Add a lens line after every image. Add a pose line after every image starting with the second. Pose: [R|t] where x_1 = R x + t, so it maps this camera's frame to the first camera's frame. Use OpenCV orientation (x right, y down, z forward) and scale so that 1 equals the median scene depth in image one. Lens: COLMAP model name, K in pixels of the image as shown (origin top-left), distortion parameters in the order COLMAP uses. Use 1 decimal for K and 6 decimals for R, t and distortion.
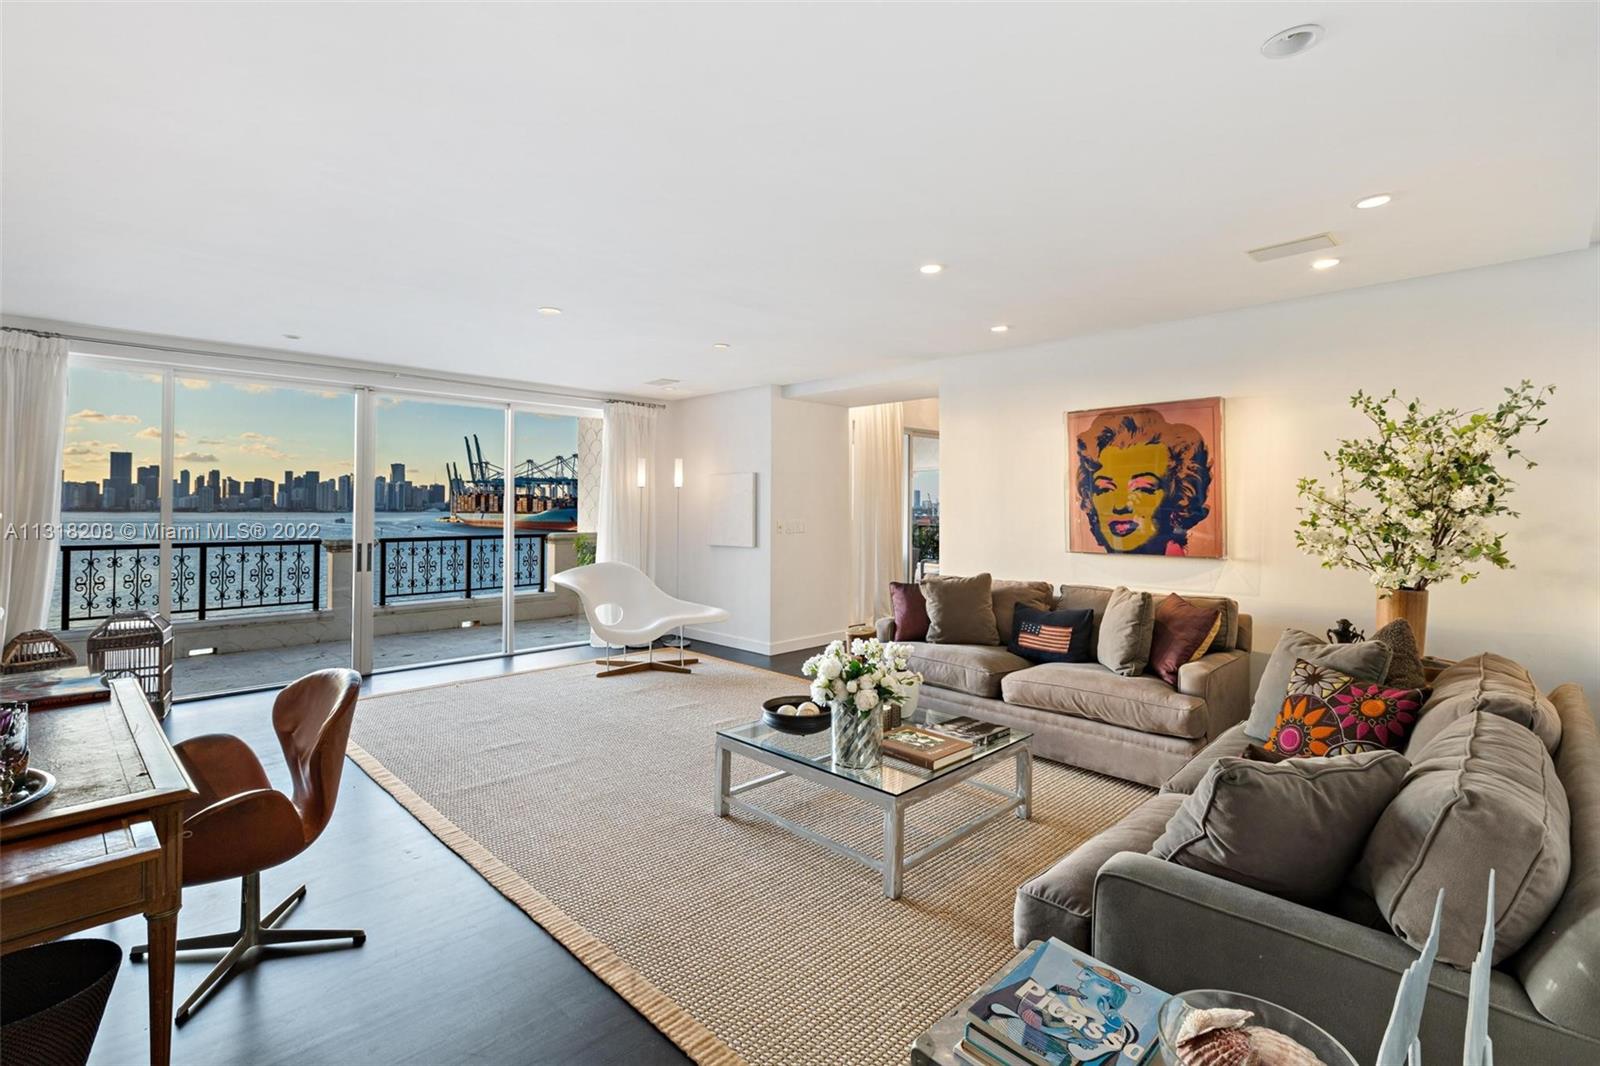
lens RADIAL K [[738.7, 0, 796.7], [0, 738.7, 496.3], [0, 0, 1]] dist [-0.000969, -0.000174]
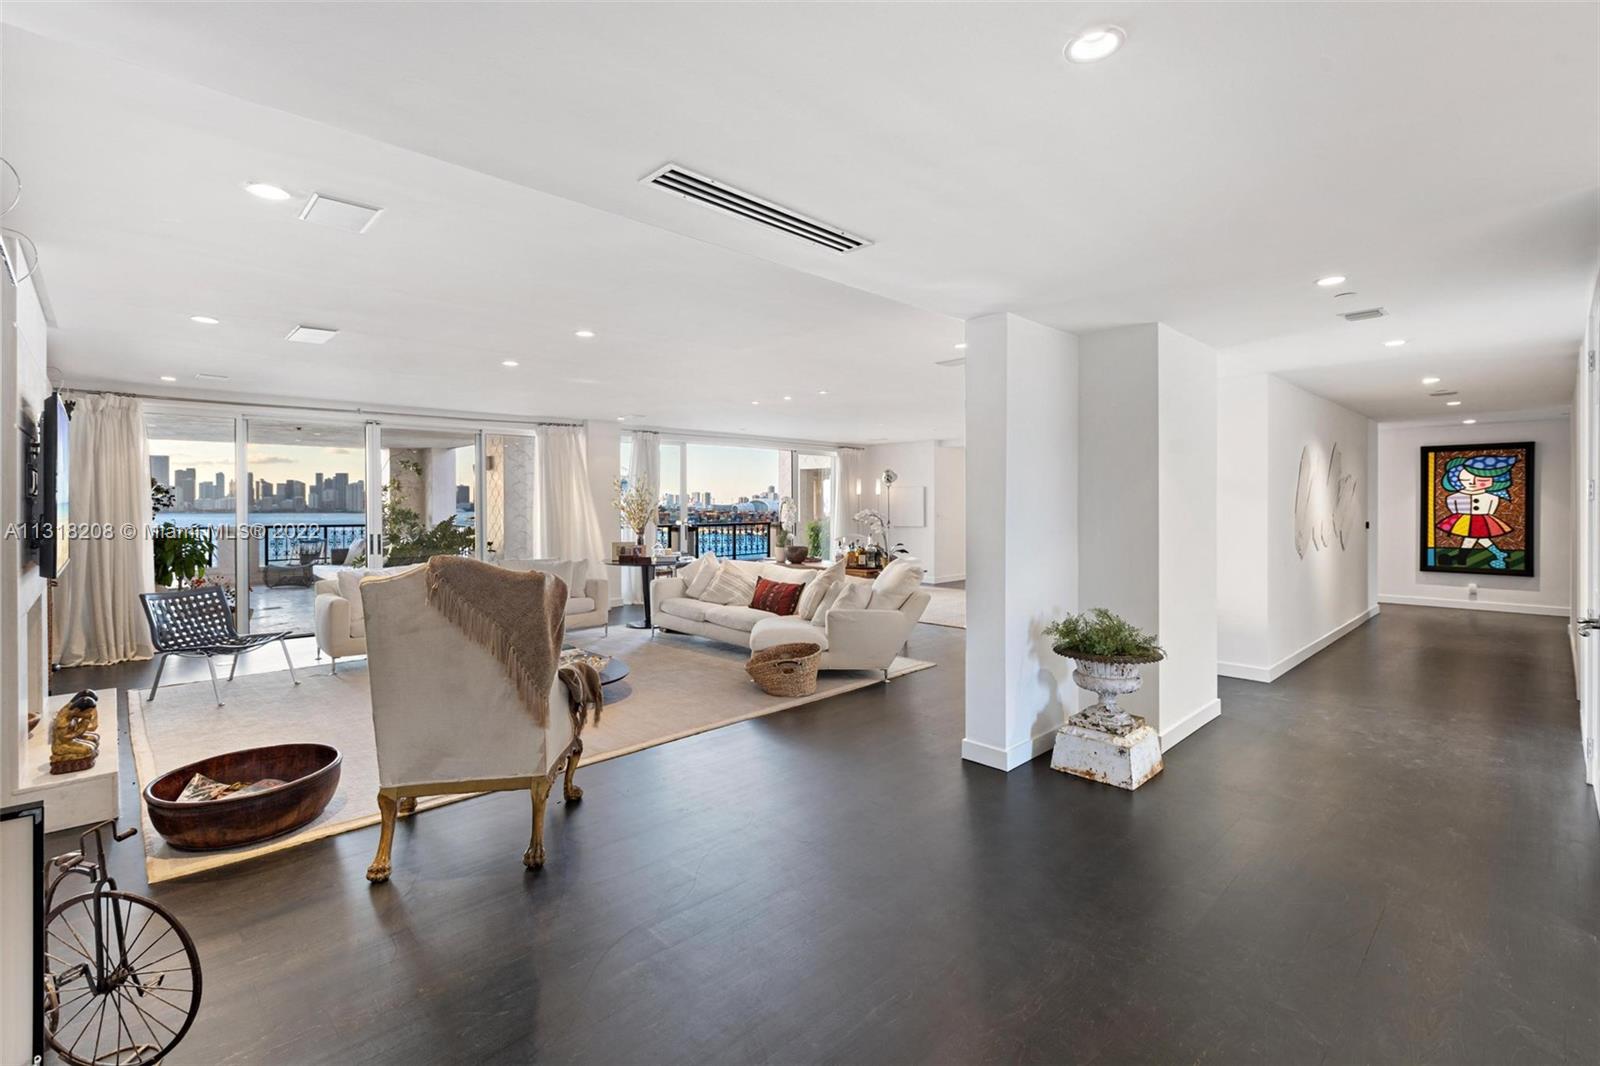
lens RADIAL K [[731.6, 0, 794.5], [0, 731.6, 508.5], [0, 0, 1]] dist [0.002149, 0.000404]
pose [[0.999810, -0.004545, -0.018965, -0.517567], [0.004891, 0.999821, 0.018250, -0.018736], [0.018879, -0.018340, 0.999654, -1.265880]]
